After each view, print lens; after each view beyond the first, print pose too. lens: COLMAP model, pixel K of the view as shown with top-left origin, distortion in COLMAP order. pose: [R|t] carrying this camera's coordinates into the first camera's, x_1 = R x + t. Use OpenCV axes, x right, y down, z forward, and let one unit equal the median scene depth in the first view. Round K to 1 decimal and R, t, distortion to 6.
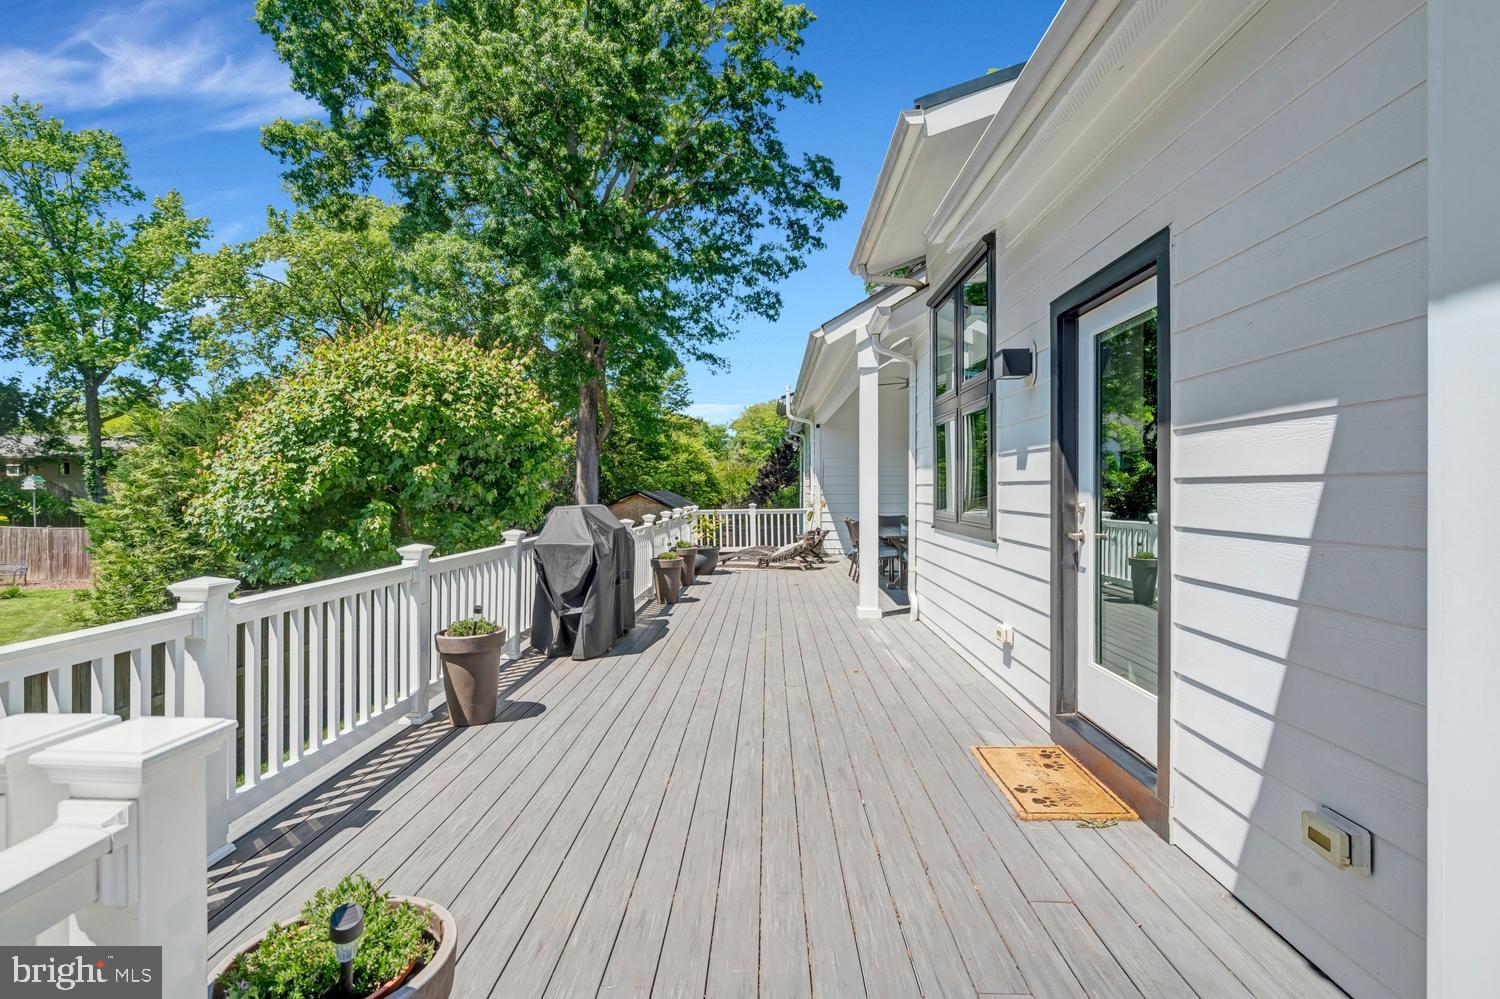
lens RADIAL K [[700.0, 0, 745.0], [0, 700.0, 495.2], [0, 0, 1]] dist [-0.002436, 0.000421]
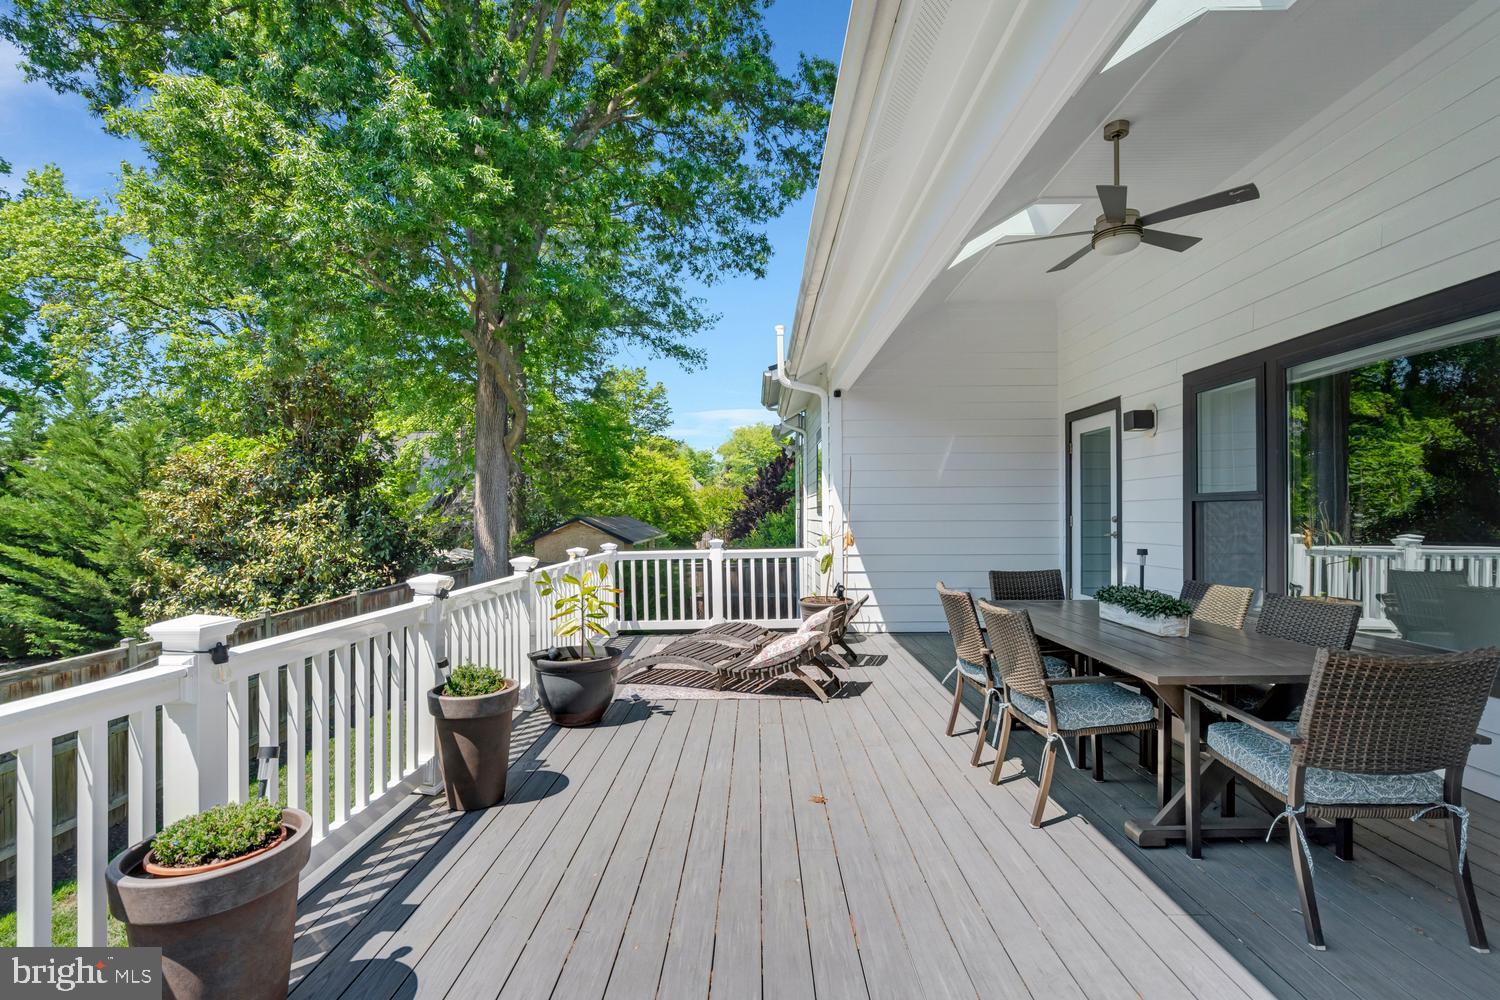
lens RADIAL K [[682.1, 0, 750.7], [0, 682.1, 526.8], [0, 0, 1]] dist [-0.005696, -0.000456]
pose [[0.999705, -0.005188, 0.023742, 0.014508], [0.005022, 0.999963, 0.007020, -0.000765], [-0.023778, -0.006899, 0.999693, 0.279148]]
